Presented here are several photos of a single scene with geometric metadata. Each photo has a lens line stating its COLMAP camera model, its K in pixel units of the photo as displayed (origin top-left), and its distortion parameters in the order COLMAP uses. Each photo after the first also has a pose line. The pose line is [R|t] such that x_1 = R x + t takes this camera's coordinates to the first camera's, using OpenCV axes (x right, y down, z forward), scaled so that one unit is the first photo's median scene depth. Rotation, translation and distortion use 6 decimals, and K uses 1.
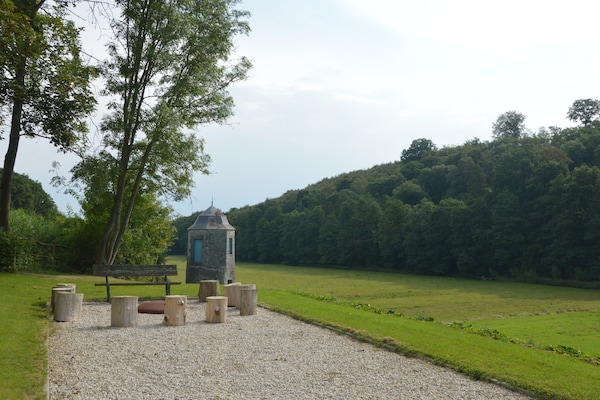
lens RADIAL K [[504.3, 0, 299.4], [0, 504.3, 227.8], [0, 0, 1]] dist [-0.037222, -0.000335]
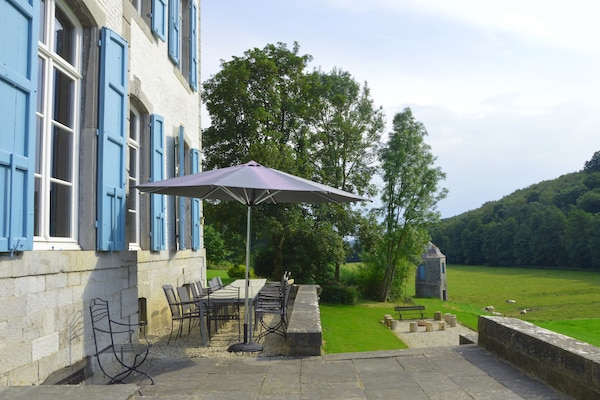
lens RADIAL K [[489.5, 0, 300.0], [0, 489.5, 200.0], [0, 0, 1]] dist [-0.144355, 0.112765]
pose [[0.912793, -0.078433, -0.400821, 0.037482], [0.067811, 0.996870, -0.040643, -0.074212], [0.402754, 0.009919, 0.915254, -0.277039]]
